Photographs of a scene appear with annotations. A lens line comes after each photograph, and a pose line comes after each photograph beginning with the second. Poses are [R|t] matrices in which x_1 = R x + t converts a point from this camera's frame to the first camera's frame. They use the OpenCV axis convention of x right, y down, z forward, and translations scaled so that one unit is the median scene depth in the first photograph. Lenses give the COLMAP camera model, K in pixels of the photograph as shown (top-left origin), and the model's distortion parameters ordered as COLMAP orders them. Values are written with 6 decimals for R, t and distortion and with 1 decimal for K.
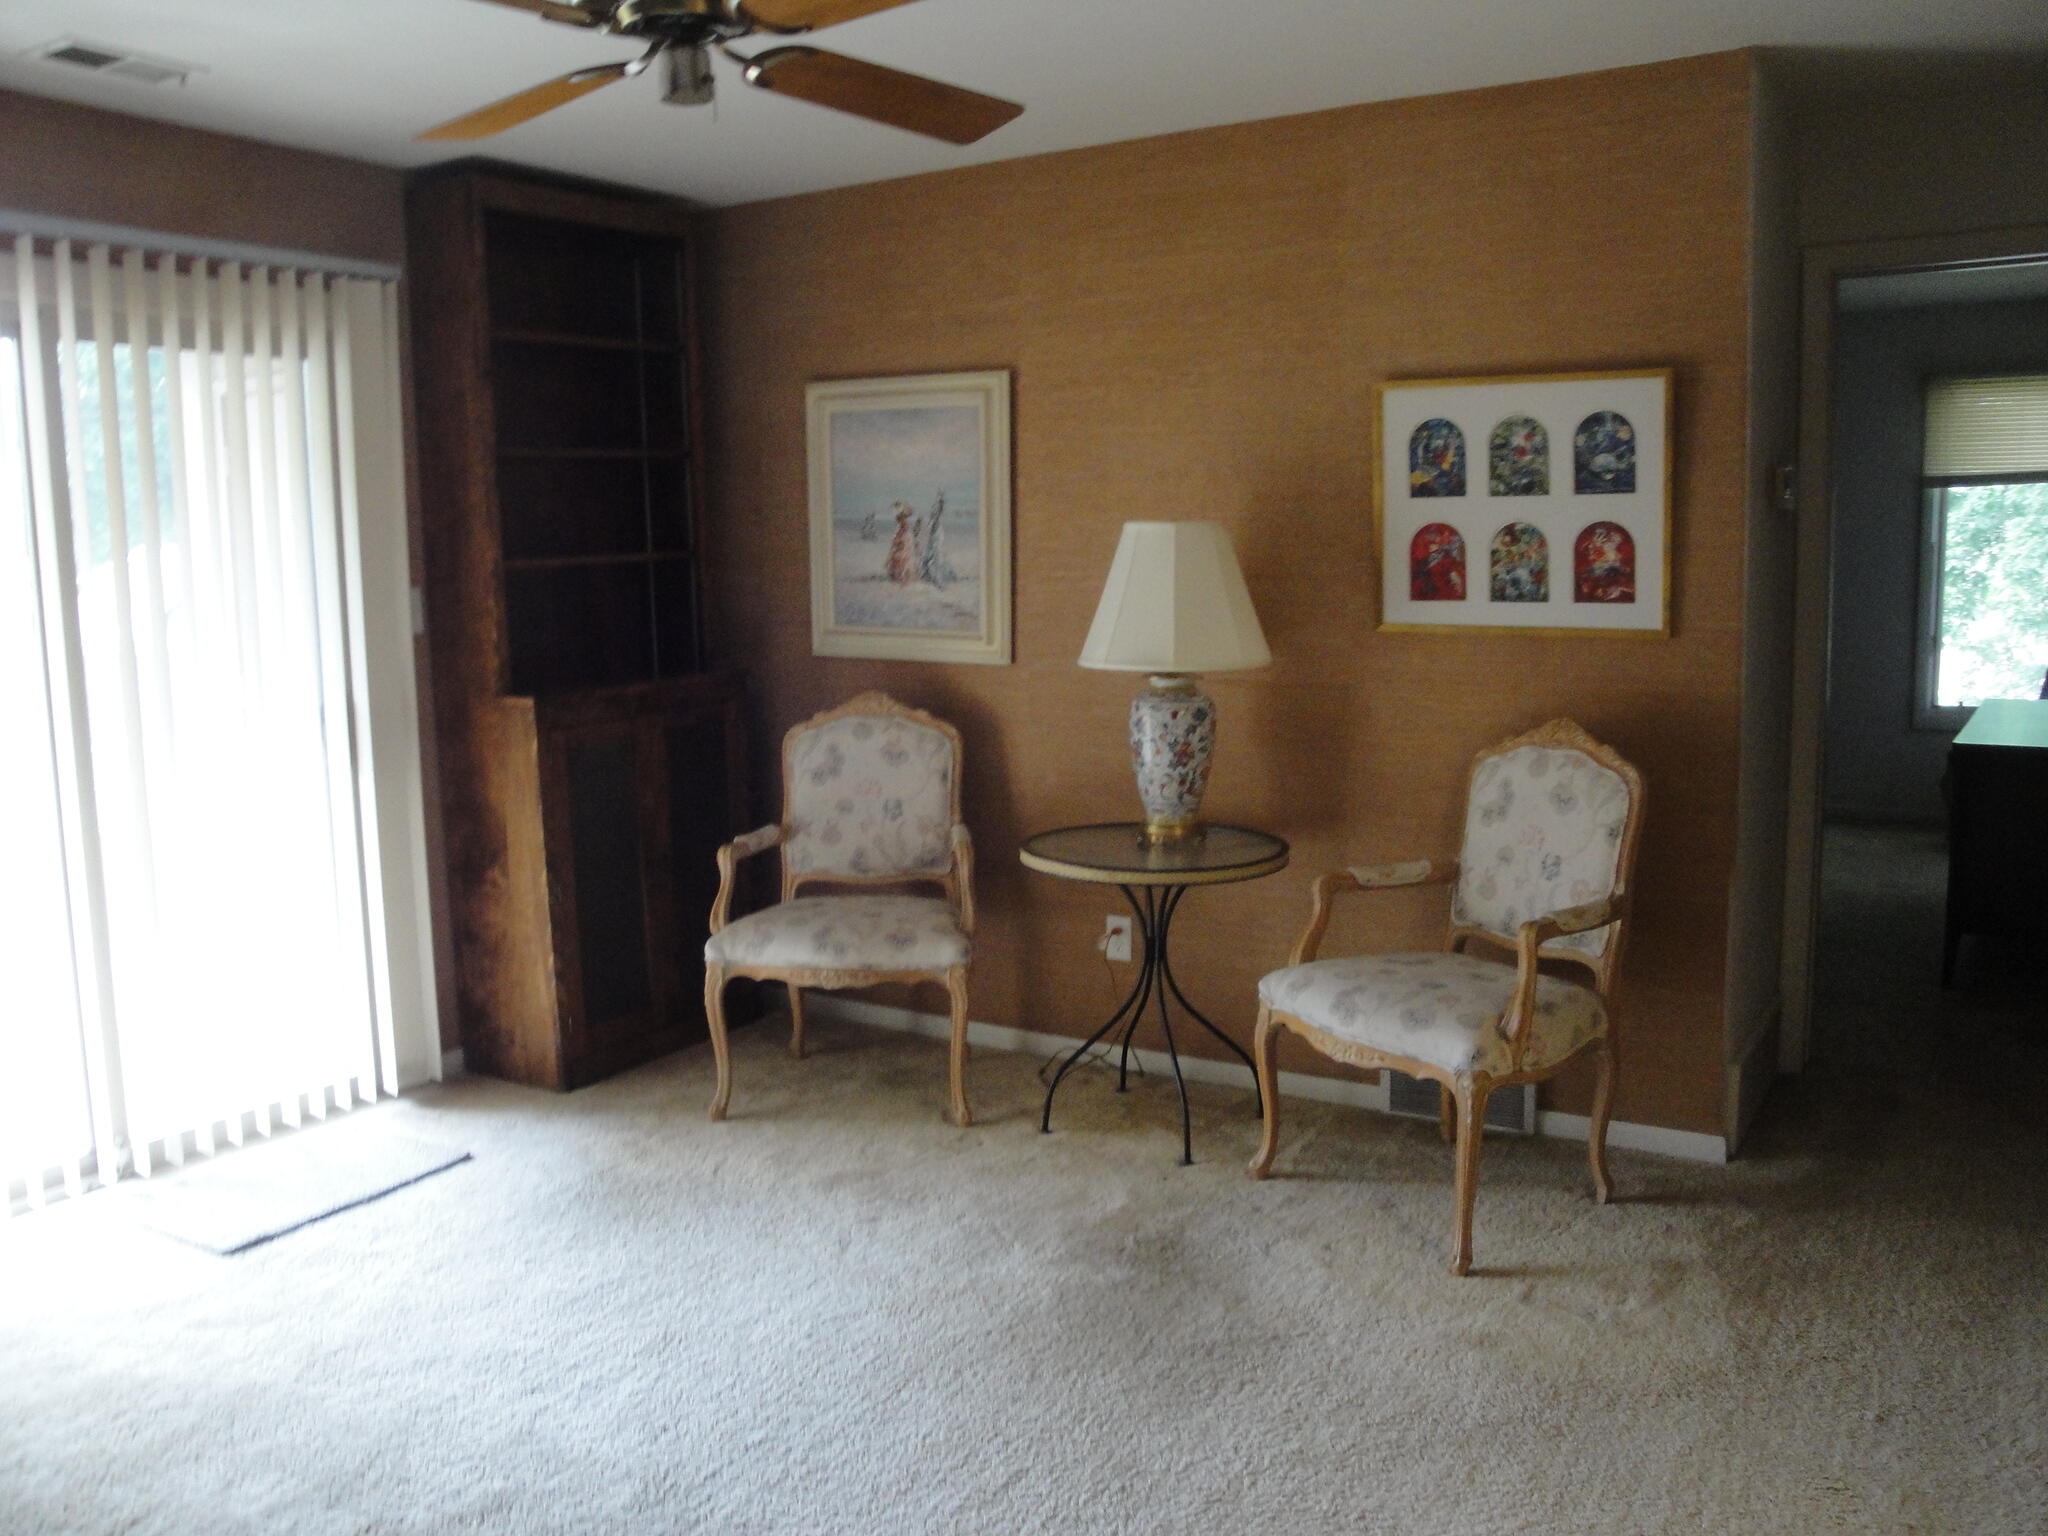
lens RADIAL K [[1691.8, 0, 1024.0], [0, 1691.8, 768.0], [0, 0, 1]] dist [-0.083135, -0.000663]
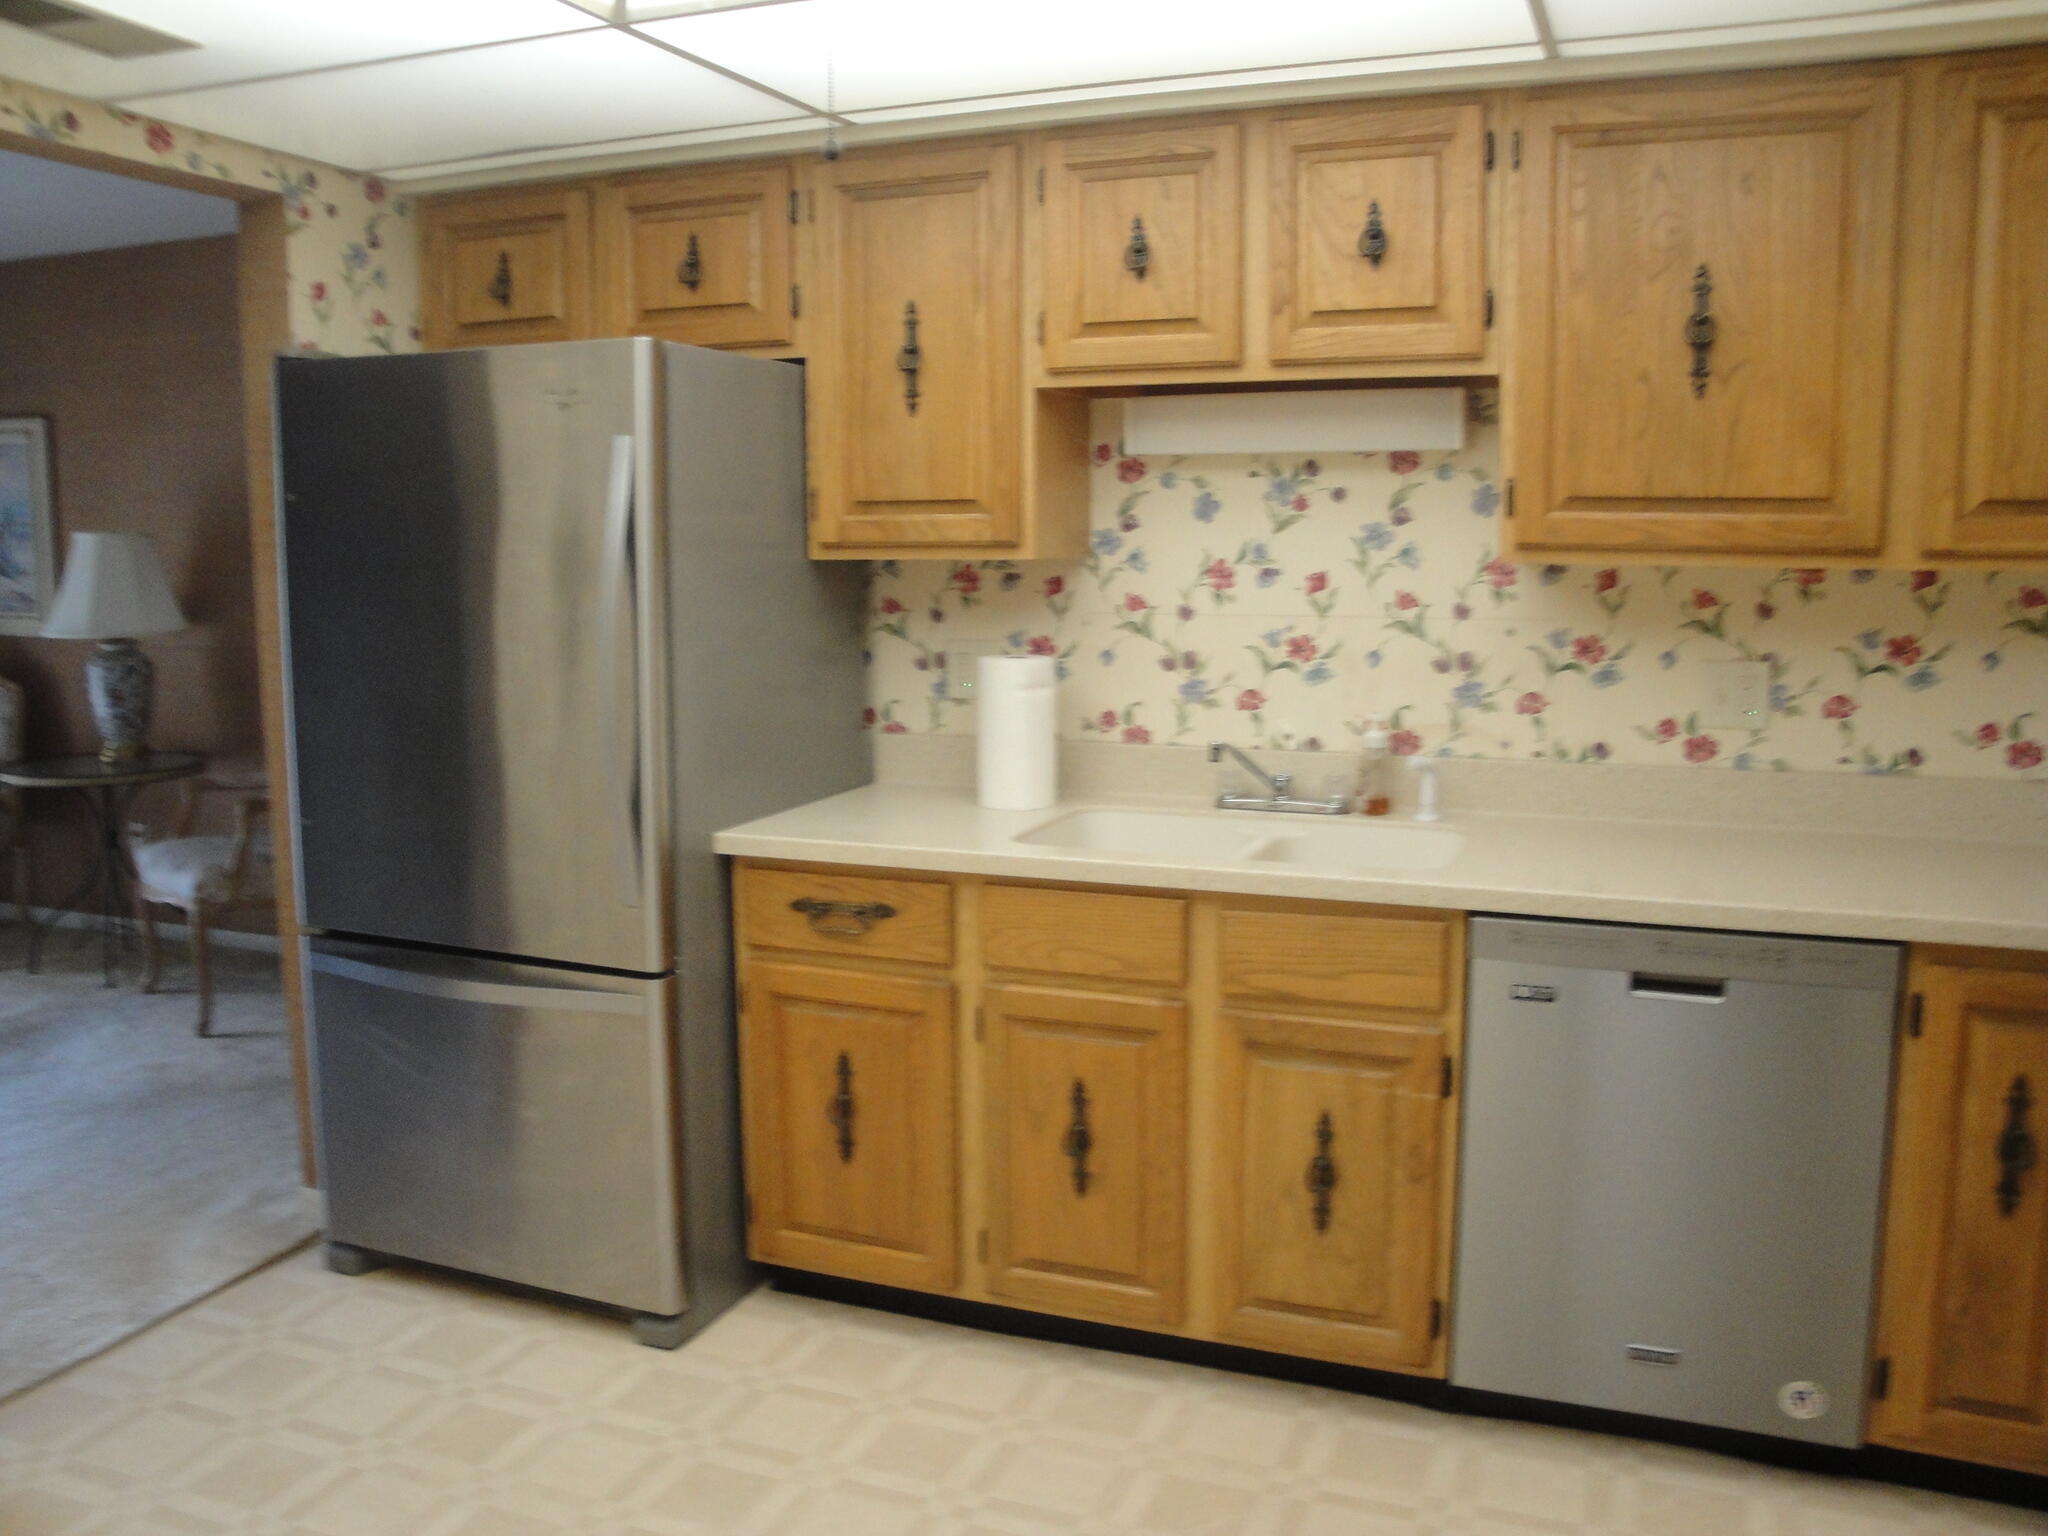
lens RADIAL K [[1653.6, 0, 1024.0], [0, 1653.6, 768.0], [0, 0, 1]] dist [0.003875, 0.003881]
pose [[0.988594, -0.003074, 0.150577, 0.625538], [0.004087, 0.999971, -0.006422, 0.061387], [-0.150552, 0.006964, 0.988577, -0.470554]]
